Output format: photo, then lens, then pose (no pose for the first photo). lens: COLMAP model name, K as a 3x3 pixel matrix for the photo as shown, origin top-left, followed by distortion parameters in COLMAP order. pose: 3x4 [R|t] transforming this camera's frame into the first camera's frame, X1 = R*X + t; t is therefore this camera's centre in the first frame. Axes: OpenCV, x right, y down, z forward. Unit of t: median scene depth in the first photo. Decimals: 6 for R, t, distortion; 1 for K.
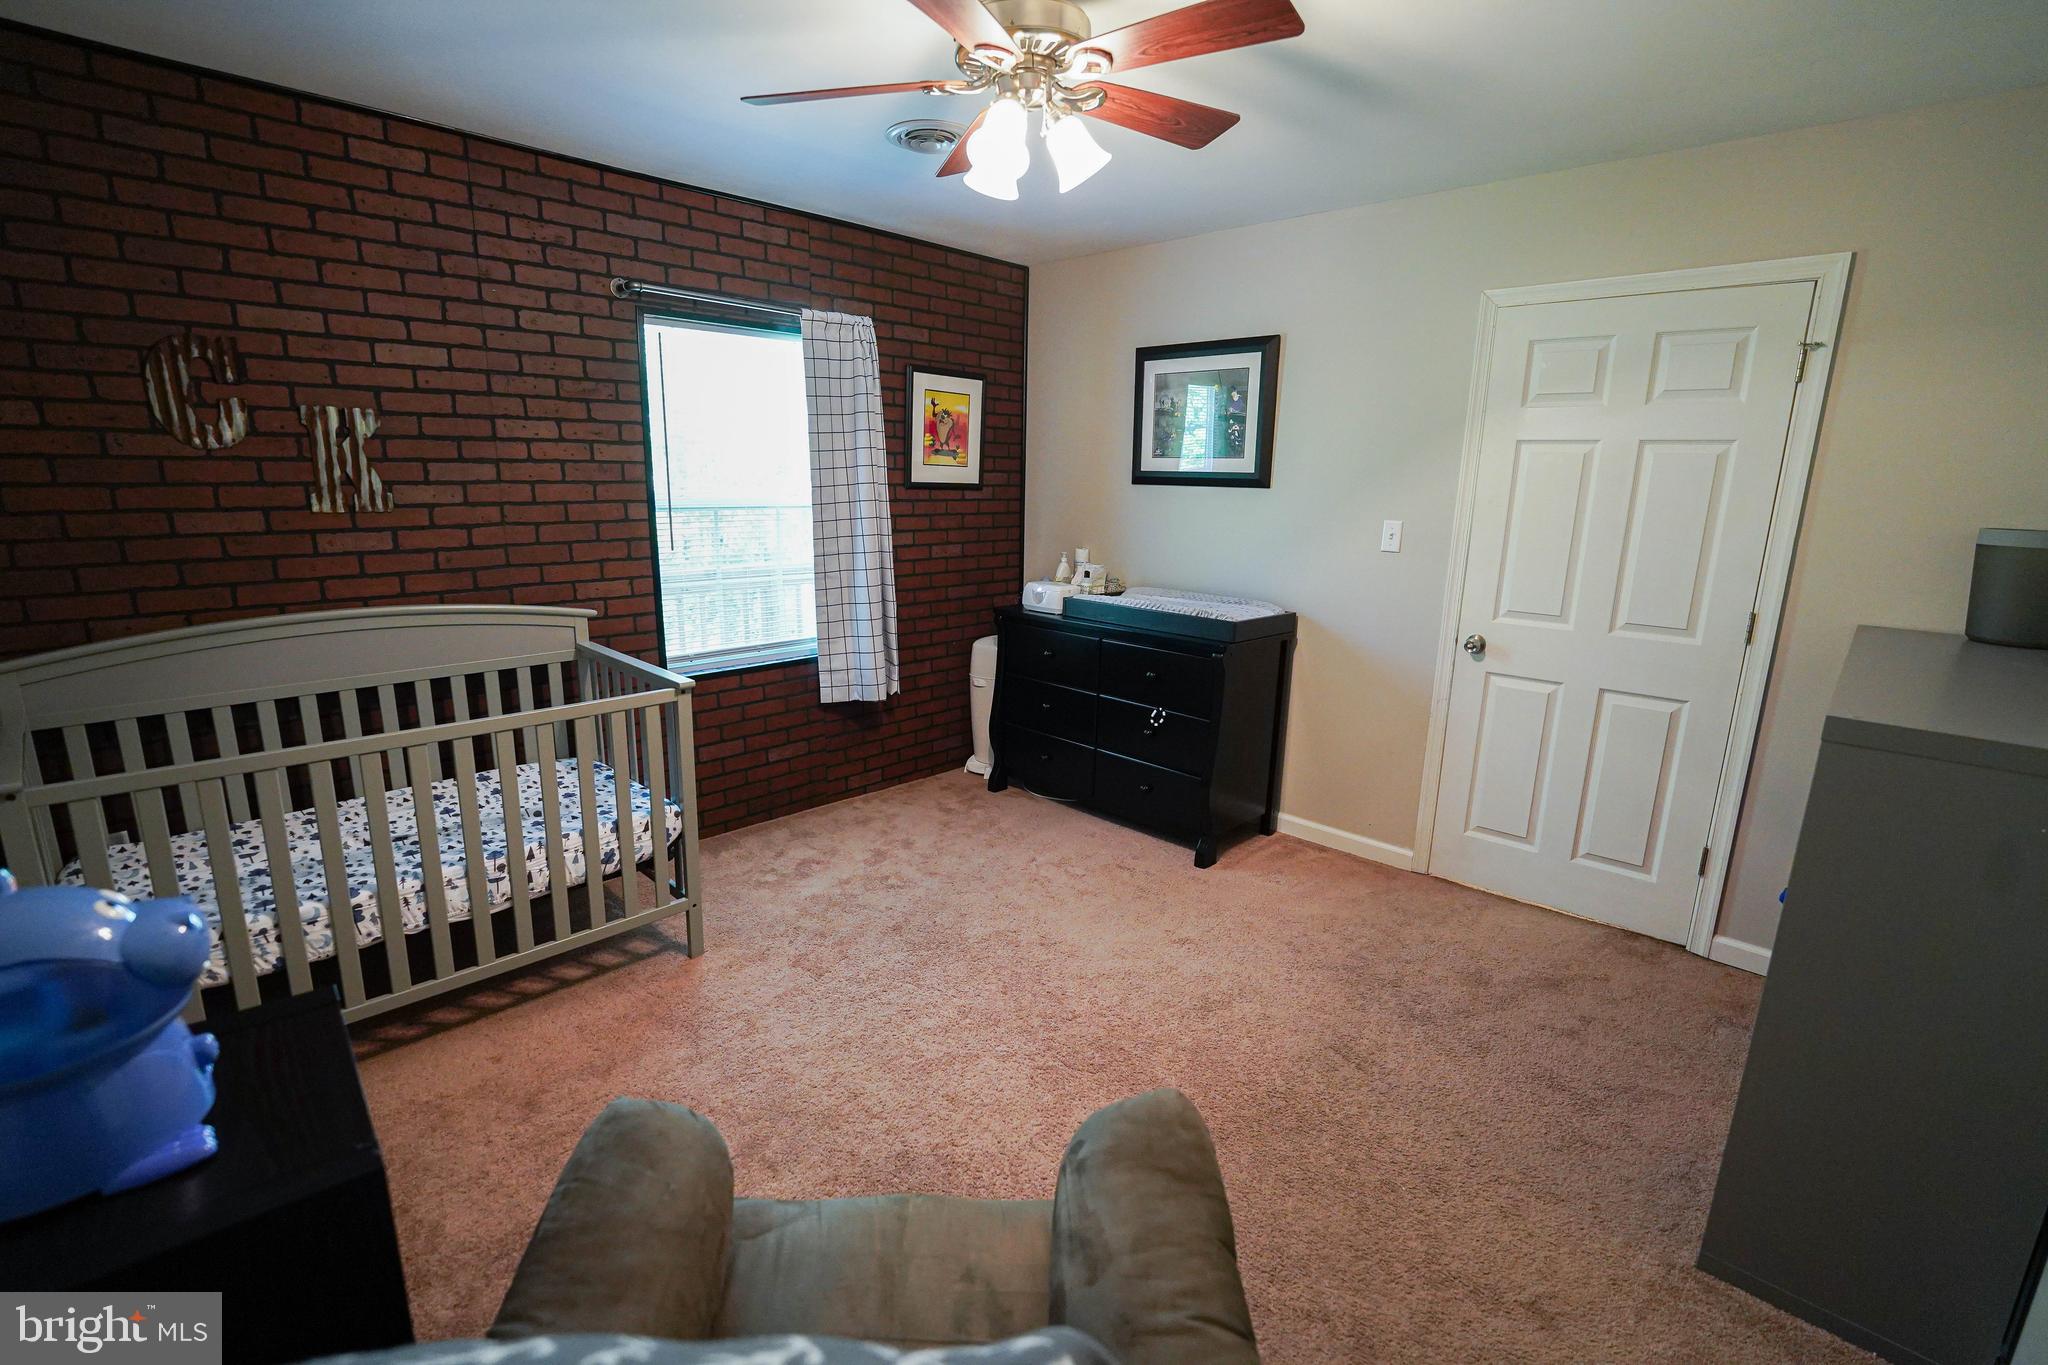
lens RADIAL K [[913.8, 0, 1024.0], [0, 913.8, 682.5], [0, 0, 1]] dist [-0.028969, 0.000118]
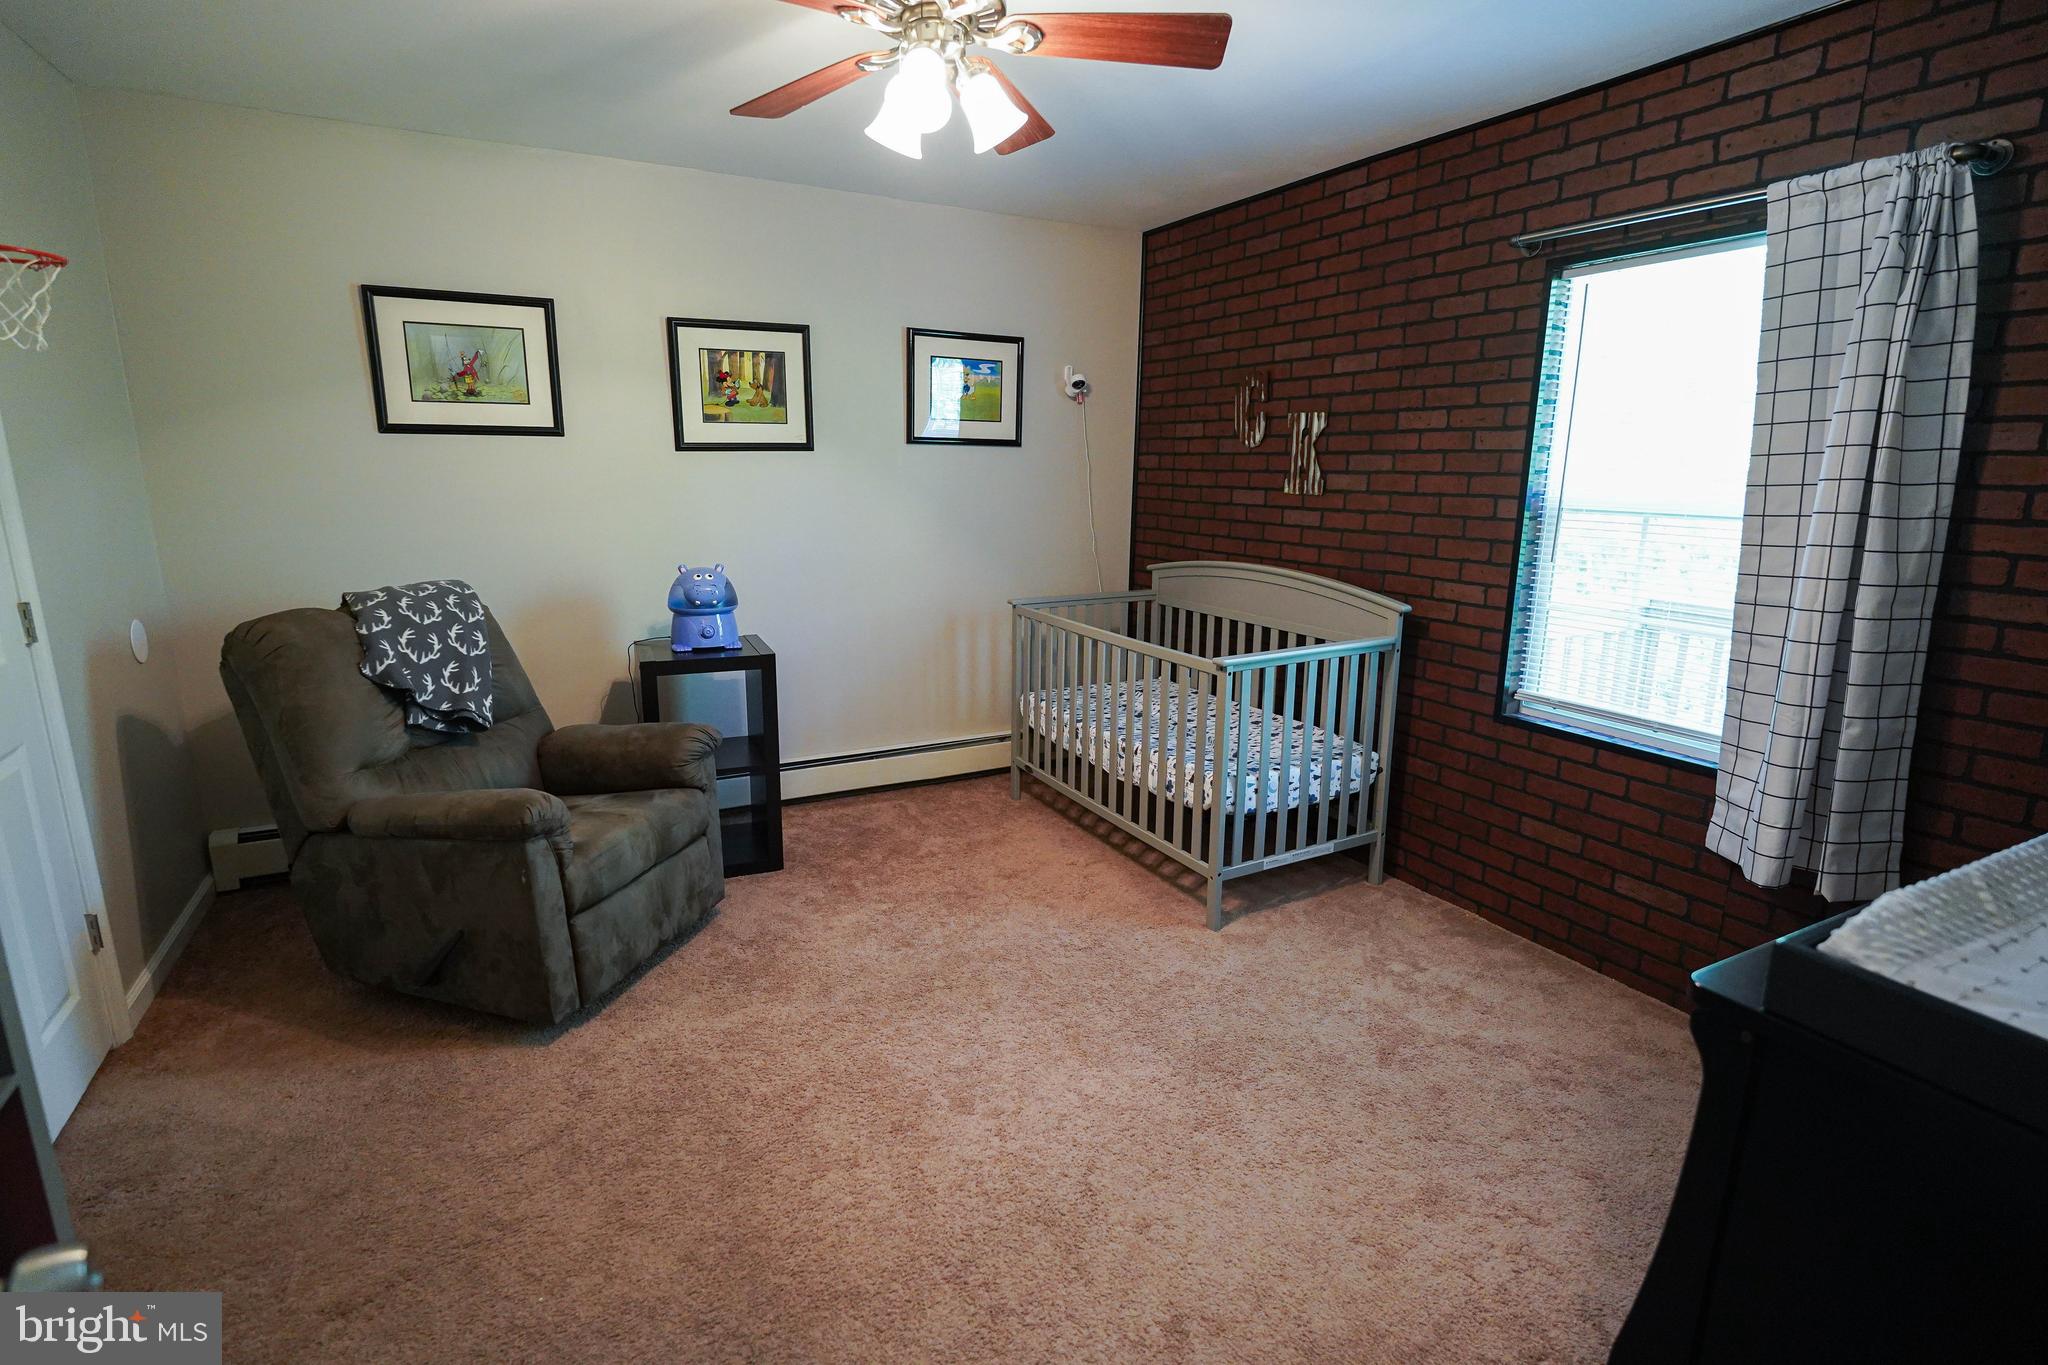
lens RADIAL K [[975.8, 0, 1022.4], [0, 975.8, 675.2], [0, 0, 1]] dist [-0.019351, -0.000429]
pose [[-0.310029, 0.180515, -0.933432, 0.616546], [-0.225509, 0.939827, 0.256652, -0.182789], [0.923595, 0.290067, -0.250666, 0.902387]]
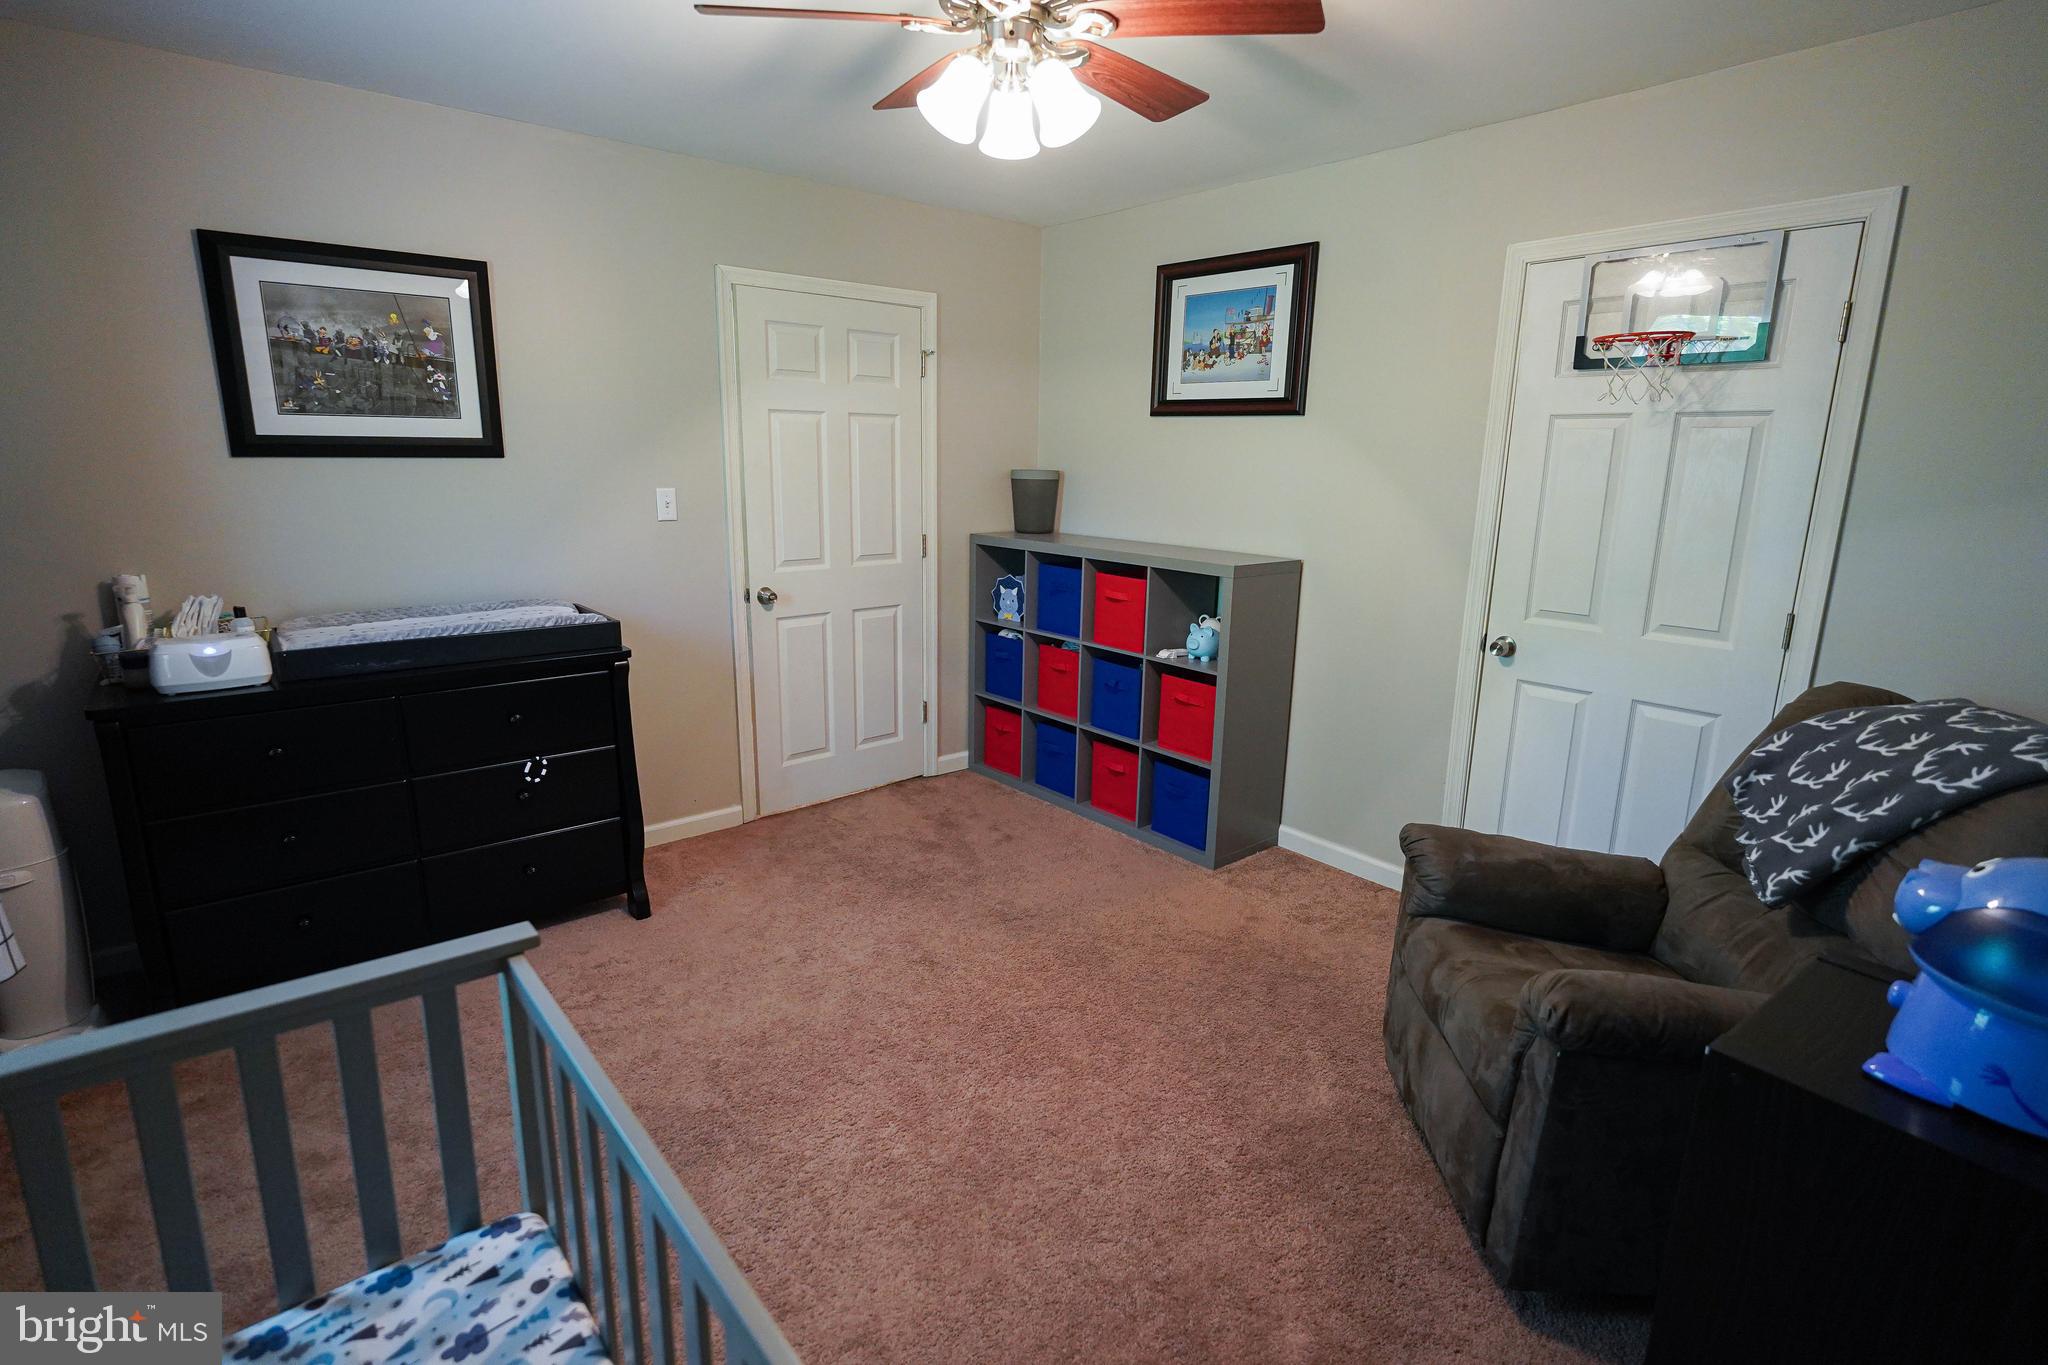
lens RADIAL K [[975.8, 0, 1022.4], [0, 975.8, 675.2], [0, 0, 1]] dist [-0.019351, -0.000429]
pose [[0.103664, -0.239976, 0.965228, -0.650673], [0.204485, 0.954867, 0.215439, -0.145897], [-0.973365, 0.175041, 0.148057, 0.560758]]
